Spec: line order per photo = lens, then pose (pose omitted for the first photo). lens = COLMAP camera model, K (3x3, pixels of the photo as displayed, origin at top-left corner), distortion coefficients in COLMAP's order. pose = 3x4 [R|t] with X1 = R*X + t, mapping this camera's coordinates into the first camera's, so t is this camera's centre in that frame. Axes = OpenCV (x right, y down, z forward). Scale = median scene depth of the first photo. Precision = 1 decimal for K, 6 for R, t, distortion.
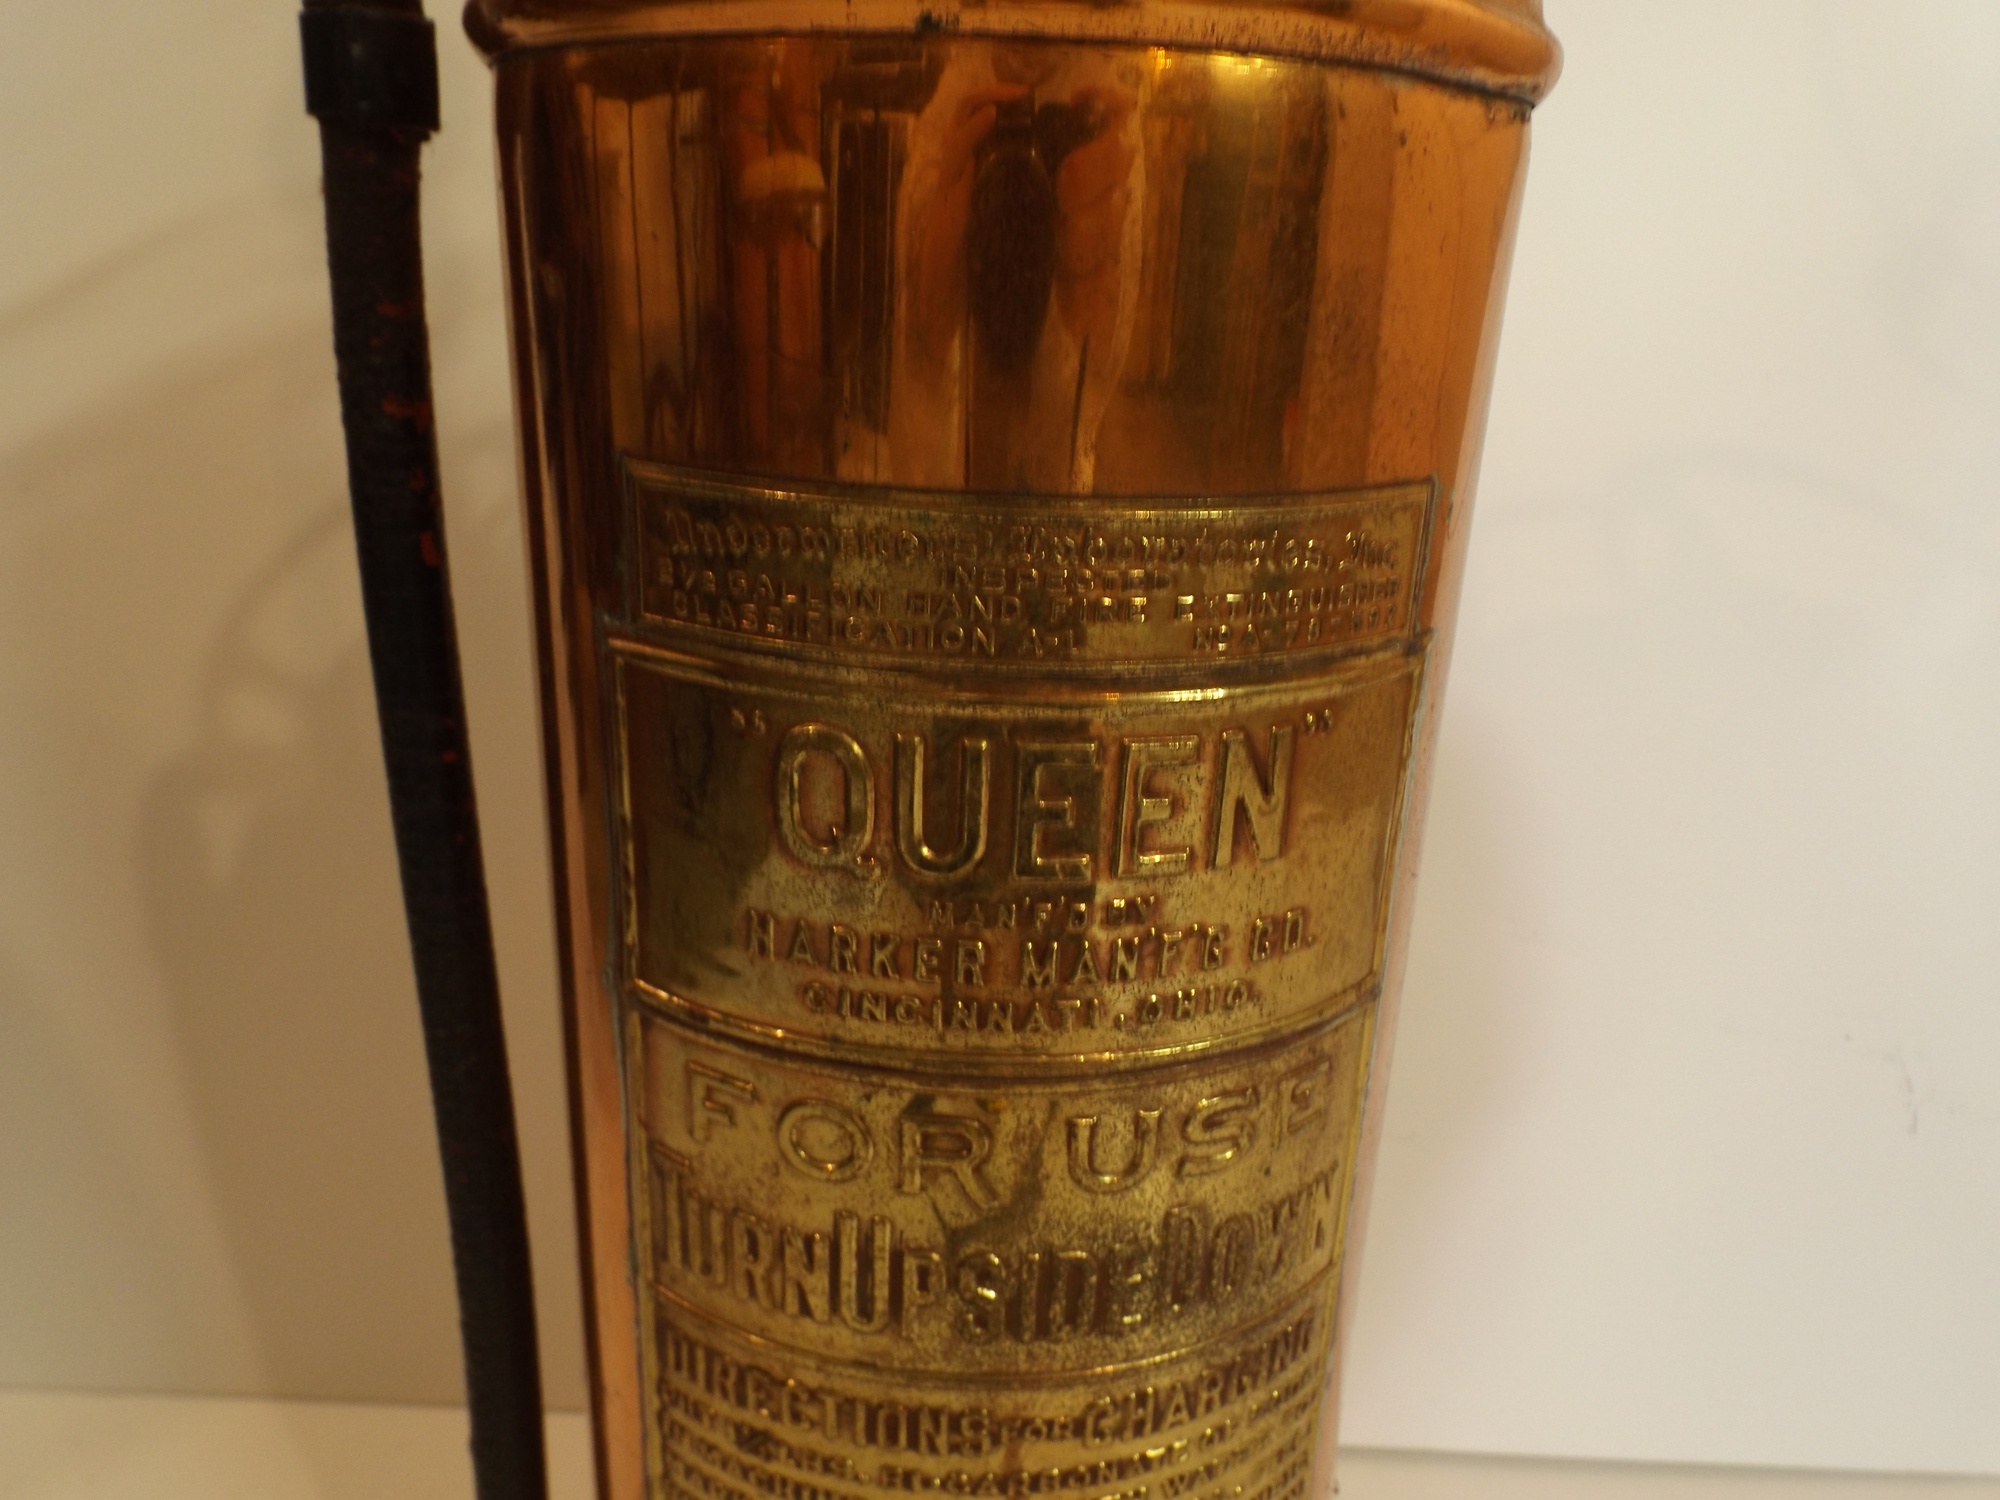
lens RADIAL K [[1371.6, 0, 1000.0], [0, 1371.6, 750.0], [0, 0, 1]] dist [0.003382, 0.000722]
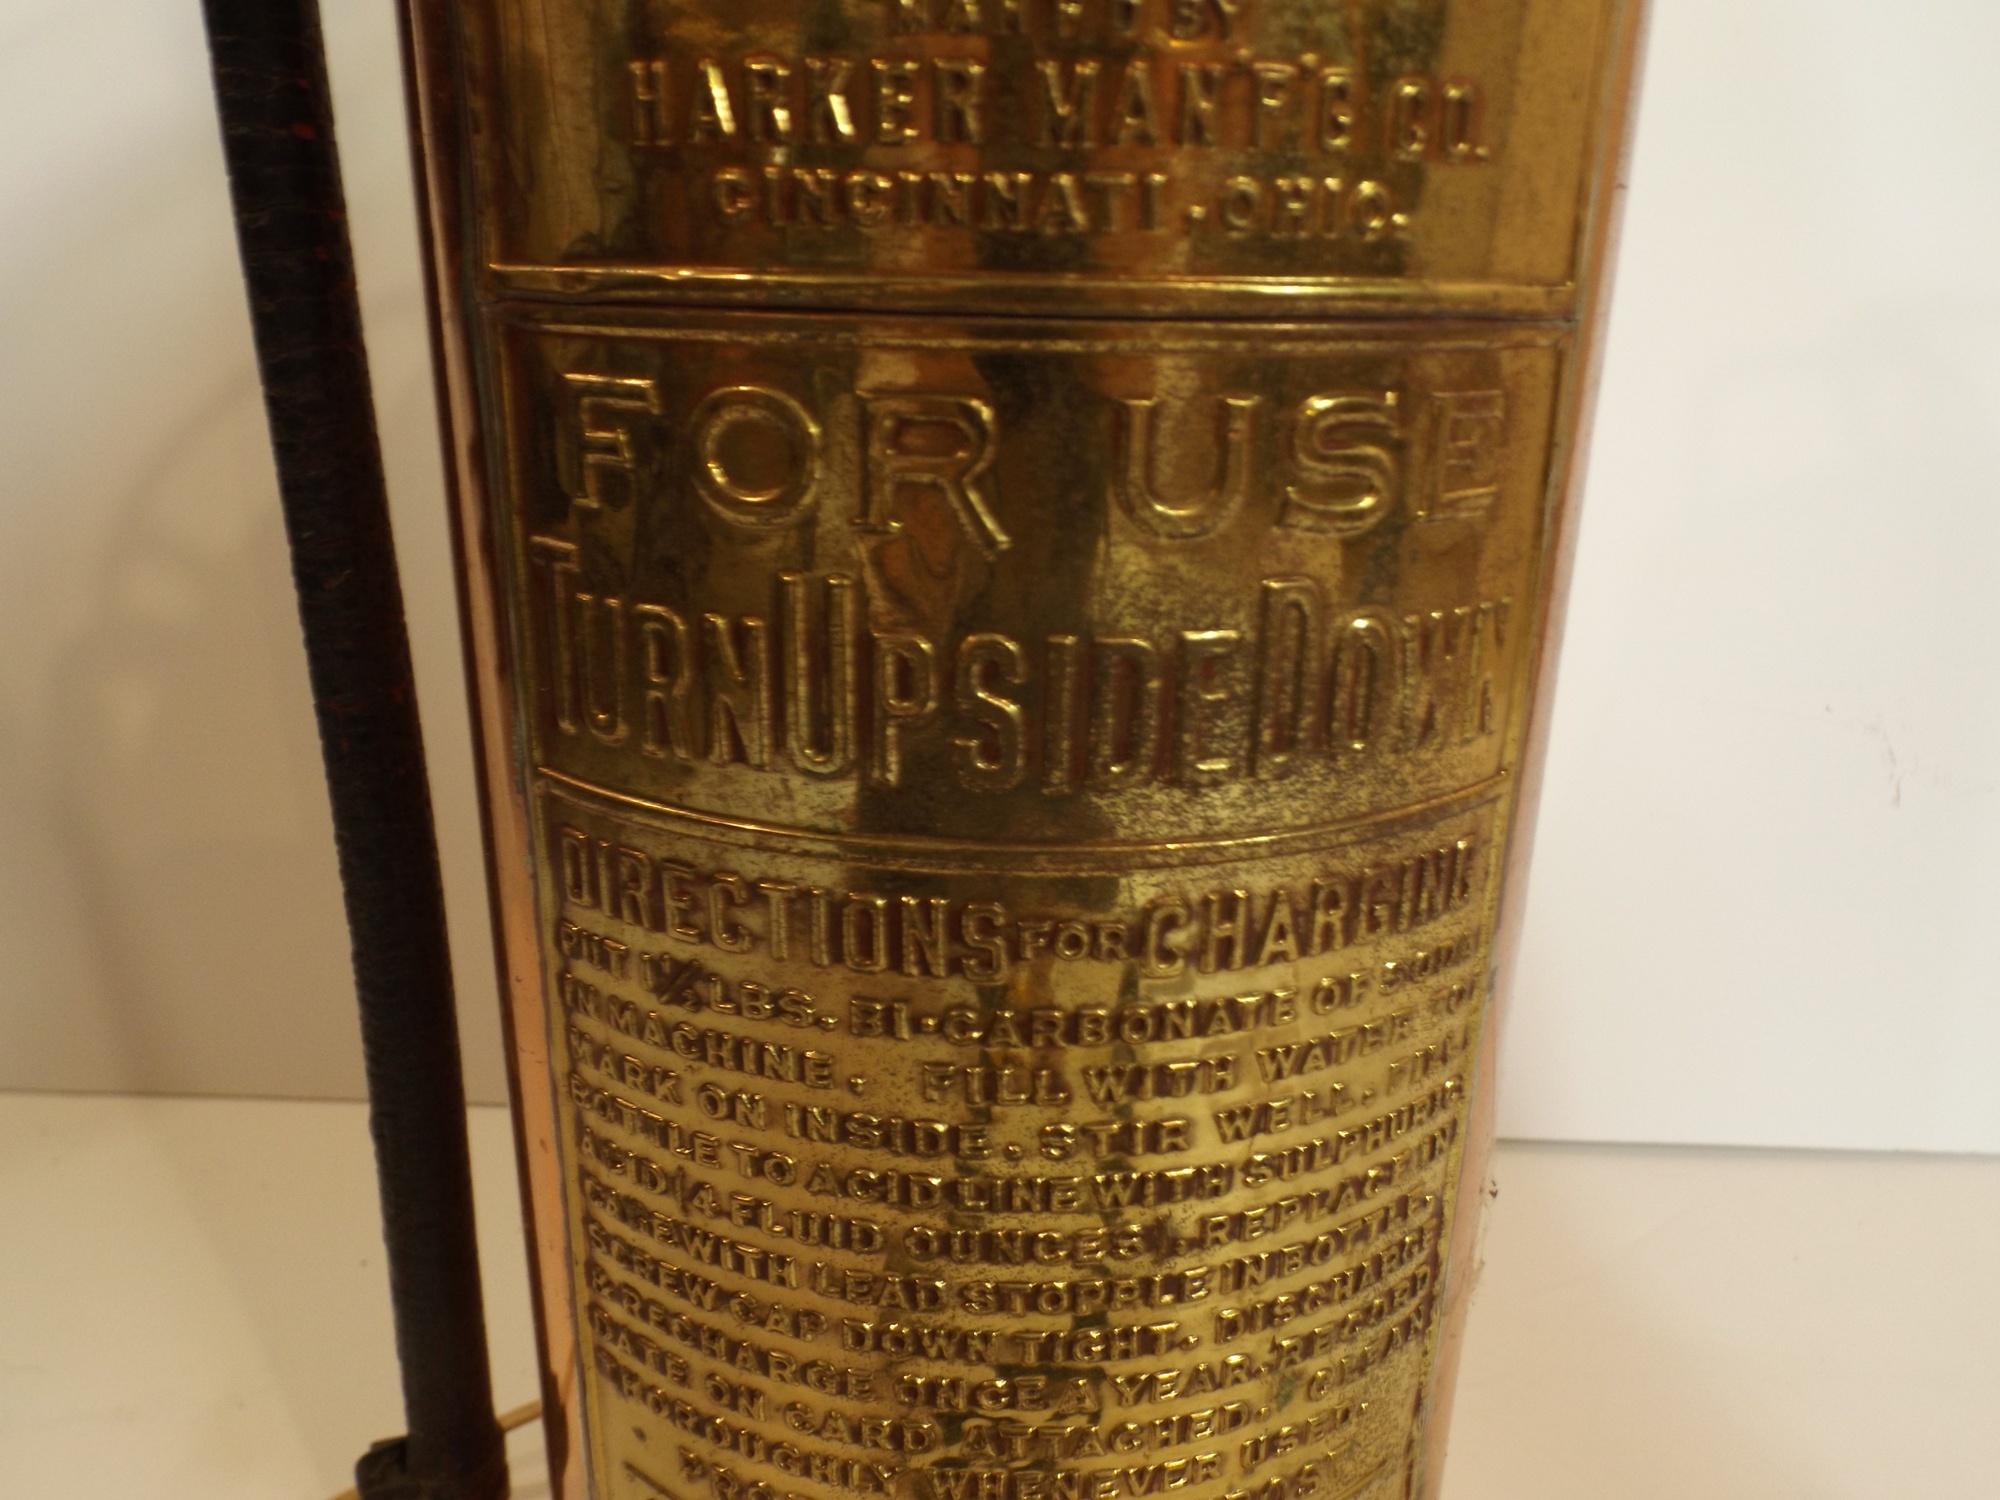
lens RADIAL K [[1420.6, 0, 1000.0], [0, 1420.6, 750.0], [0, 0, 1]] dist [0.003457, 0.000230]
pose [[0.998310, -0.003396, -0.058014, 0.031465], [0.002507, 0.999879, -0.015383, 0.416653], [0.058059, 0.015212, 0.998197, 0.290545]]
